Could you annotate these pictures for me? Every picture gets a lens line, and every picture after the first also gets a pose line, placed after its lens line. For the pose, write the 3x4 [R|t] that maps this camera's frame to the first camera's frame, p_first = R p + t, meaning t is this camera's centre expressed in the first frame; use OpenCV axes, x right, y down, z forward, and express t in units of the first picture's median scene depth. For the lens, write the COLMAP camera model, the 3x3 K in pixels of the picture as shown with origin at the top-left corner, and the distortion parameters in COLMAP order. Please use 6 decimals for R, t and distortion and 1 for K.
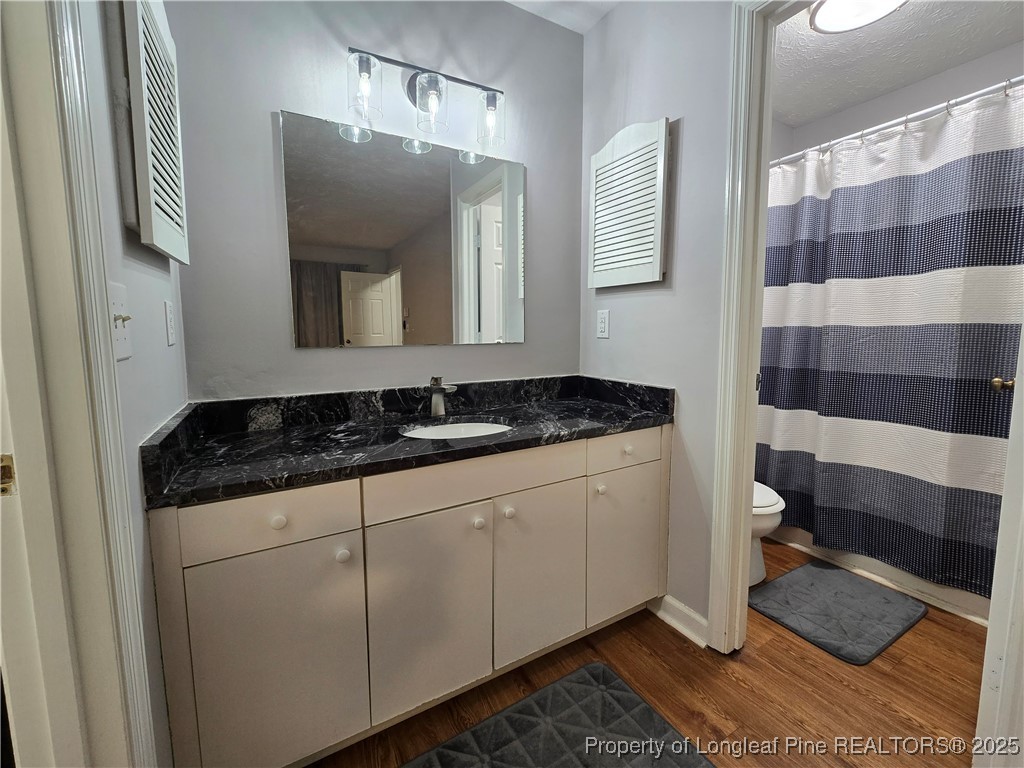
lens RADIAL K [[419.5, 0, 513.3], [0, 419.5, 373.5], [0, 0, 1]] dist [-0.002160, -0.000761]
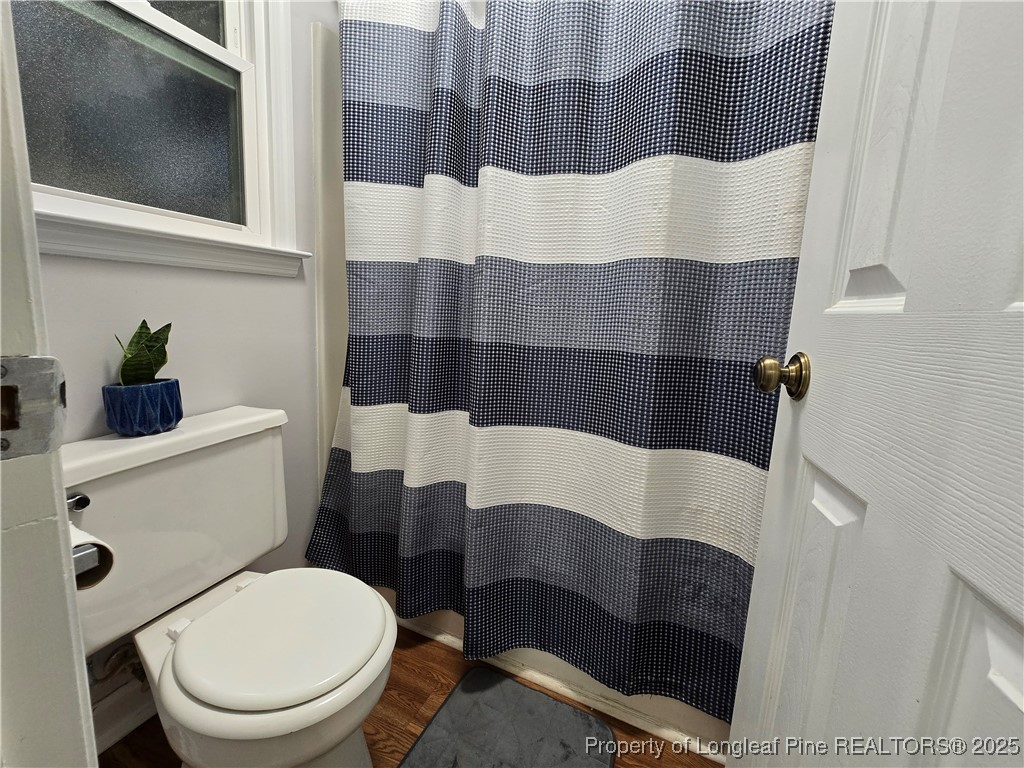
lens RADIAL K [[419.5, 0, 513.3], [0, 419.5, 373.5], [0, 0, 1]] dist [-0.002160, -0.000761]
pose [[0.803257, -0.042847, 0.594090, 0.520509], [0.003851, 0.997762, 0.066755, -0.002737], [-0.595620, -0.051334, 0.801624, 0.612520]]
